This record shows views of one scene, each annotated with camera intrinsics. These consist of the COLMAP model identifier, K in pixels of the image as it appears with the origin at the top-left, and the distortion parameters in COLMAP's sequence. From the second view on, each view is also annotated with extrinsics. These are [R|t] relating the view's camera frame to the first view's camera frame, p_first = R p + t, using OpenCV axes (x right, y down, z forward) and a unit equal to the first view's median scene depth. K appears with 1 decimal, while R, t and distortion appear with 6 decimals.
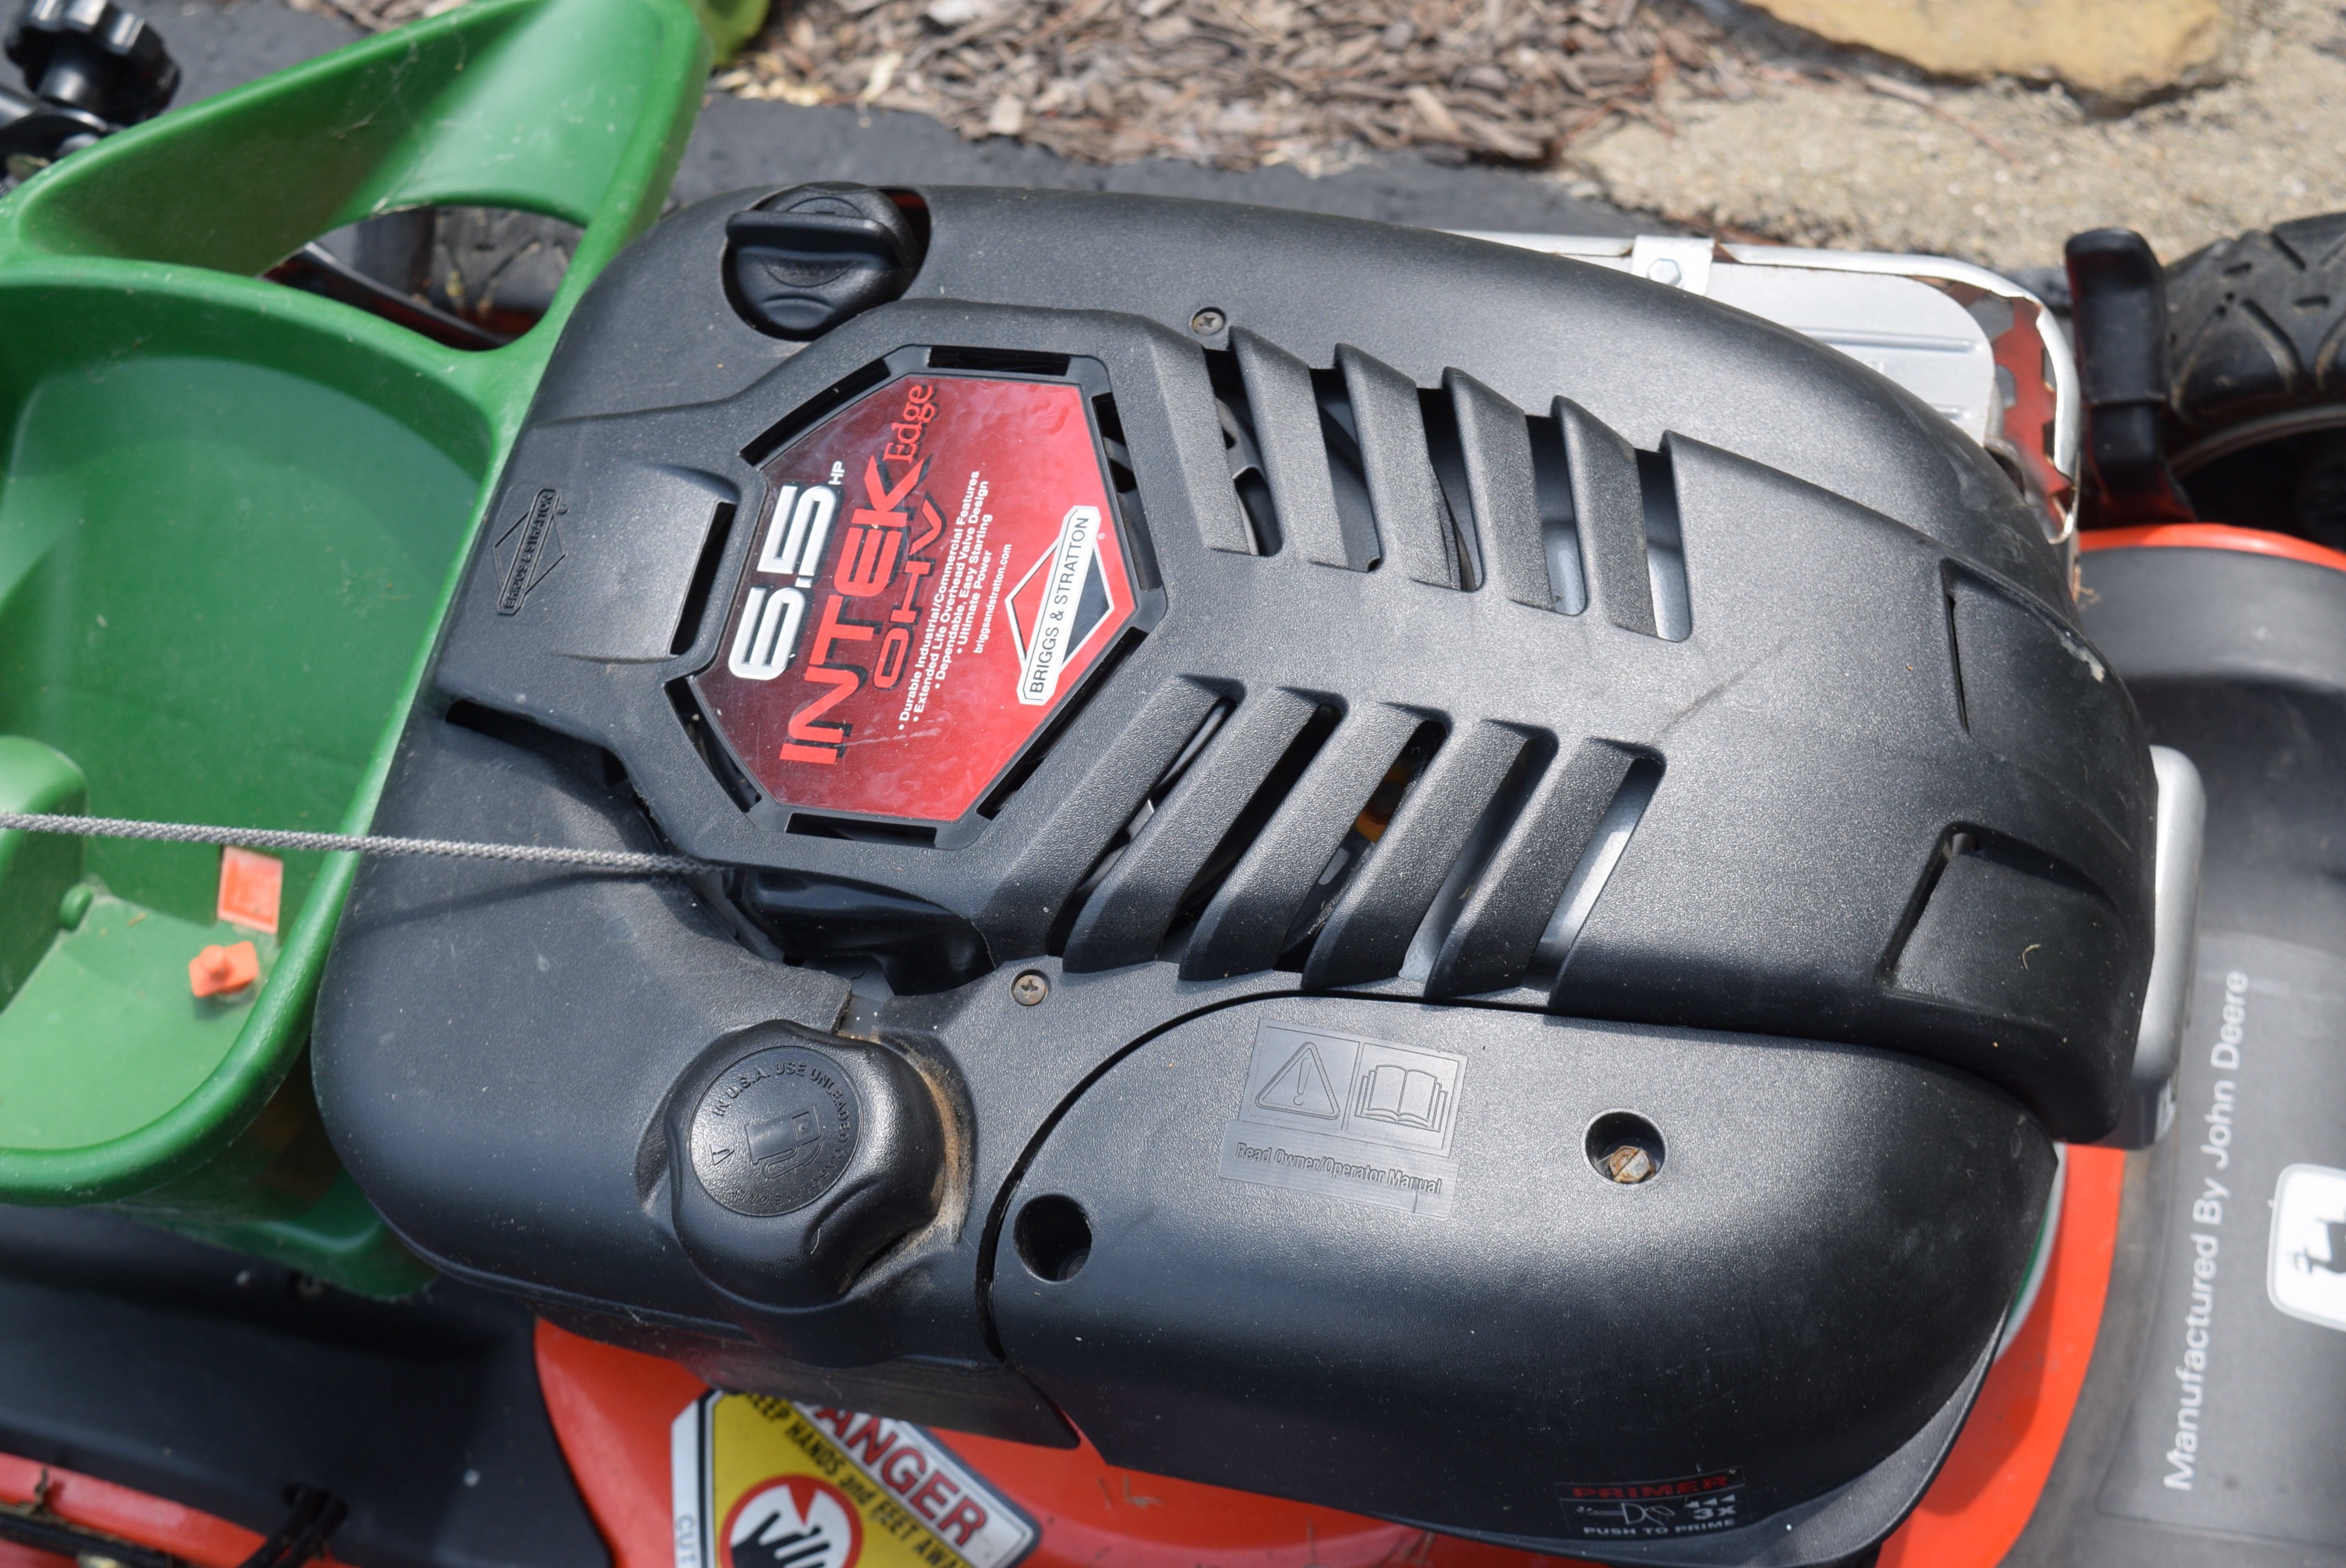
lens RADIAL K [[3382.1, 0, 1174.2], [0, 3382.1, 789.9], [0, 0, 1]] dist [-0.017171, 0.000000]
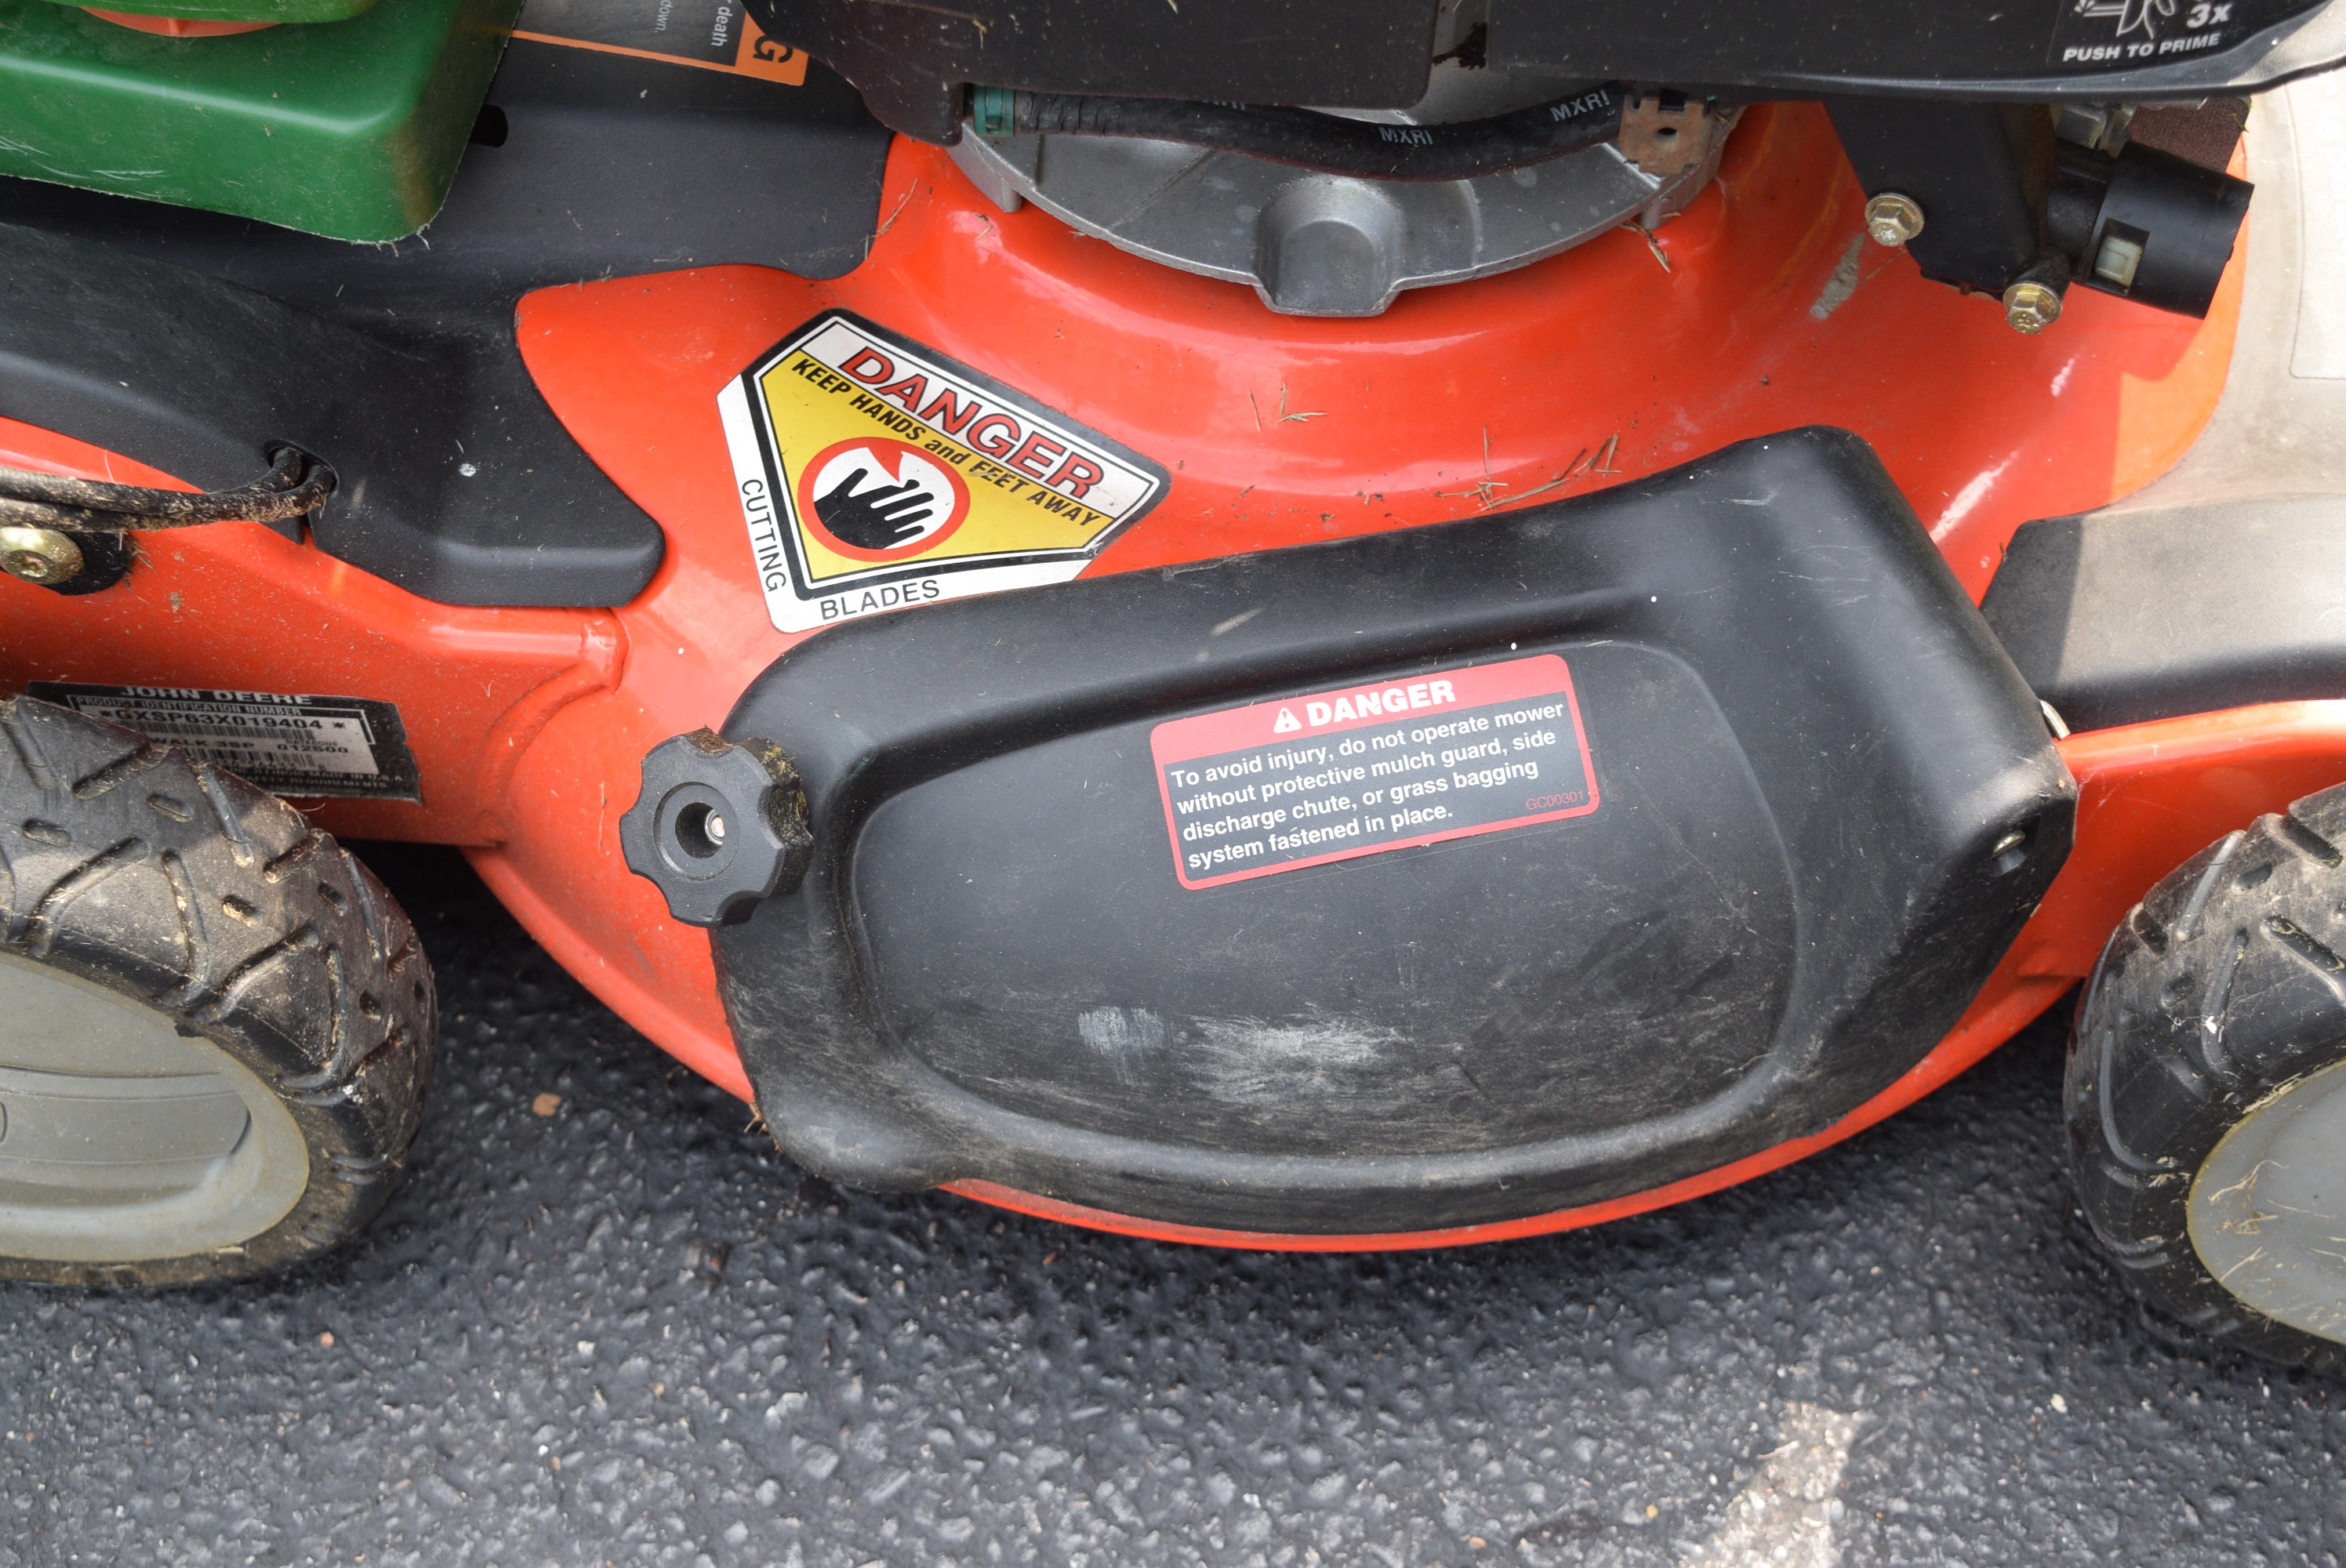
lens RADIAL K [[3382.1, 0, 1181.9], [0, 3382.1, 777.4], [0, 0, 1]] dist [-0.017171, 0.000000]
pose [[0.959989, -0.012648, 0.279751, -0.280593], [0.039524, 0.995099, -0.090642, 0.372131], [-0.277233, 0.098072, 0.955784, 0.159590]]
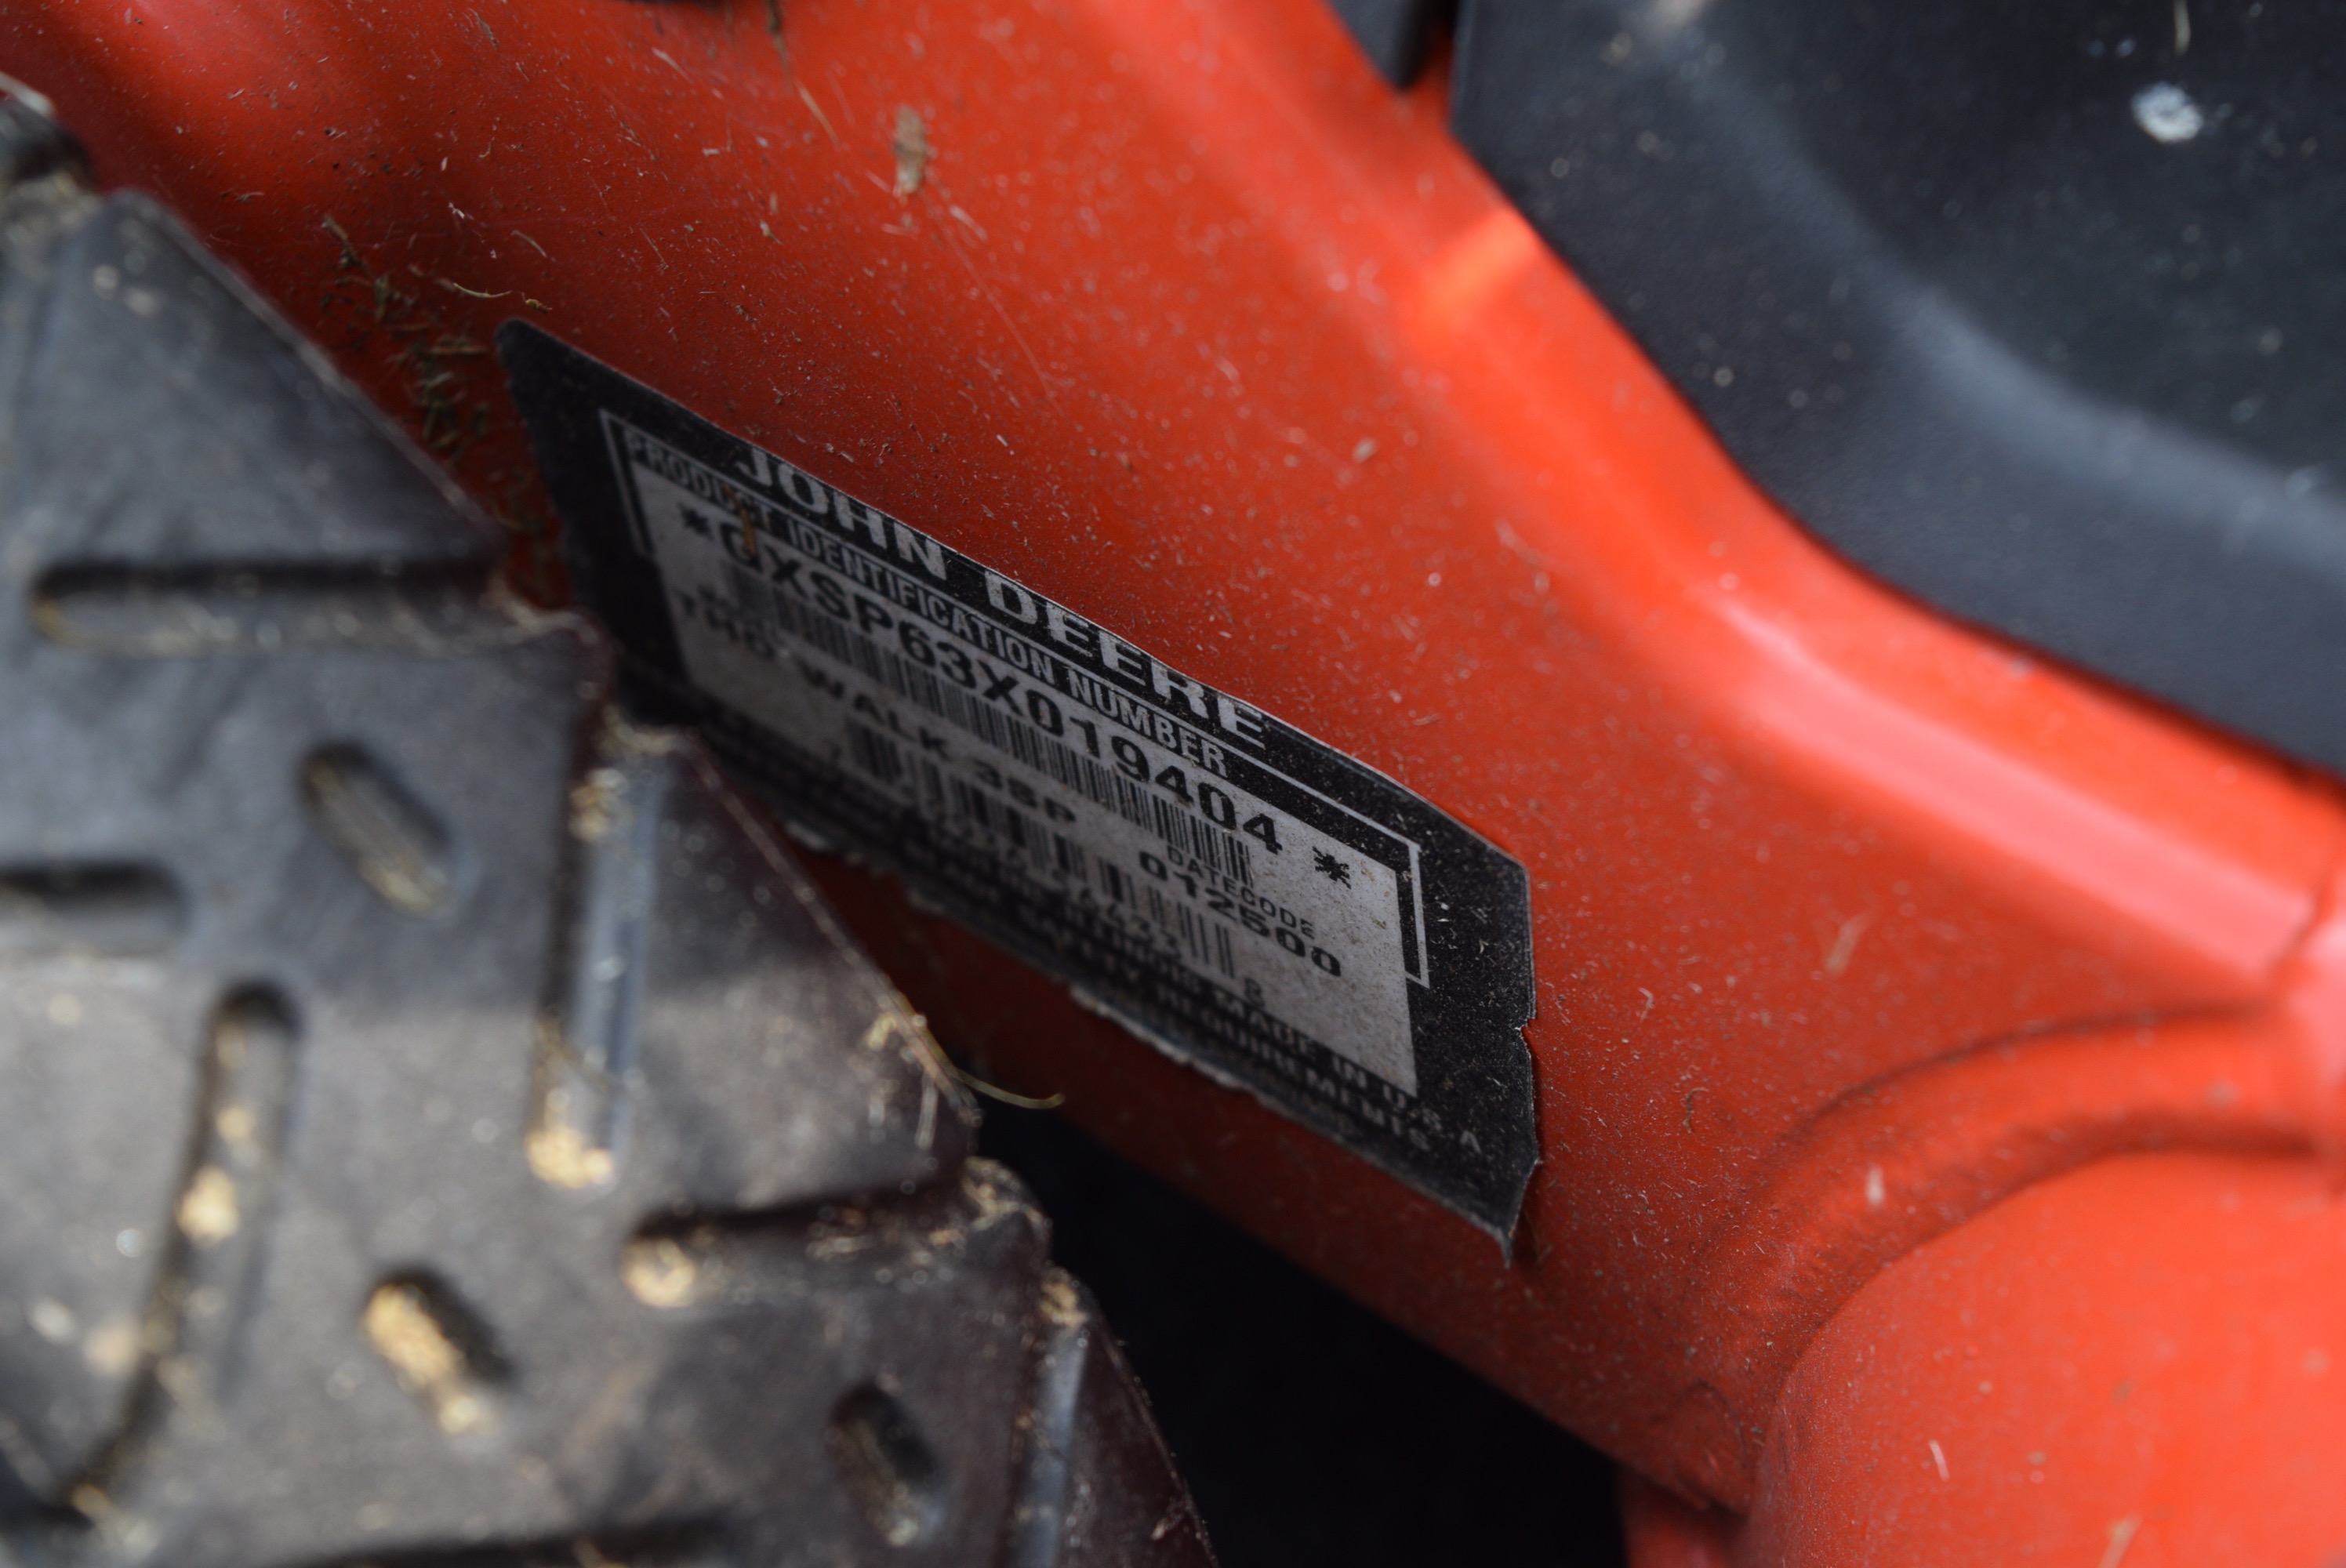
lens RADIAL K [[4550.7, 0, 1172.3], [0, 4550.7, 775.8], [0, 0, 1]] dist [0.152486, 0.000000]
pose [[0.900060, 0.410274, -0.146856, -0.210243], [-0.426582, 0.898372, -0.104664, 0.302602], [0.088990, 0.156850, 0.983605, 0.744395]]
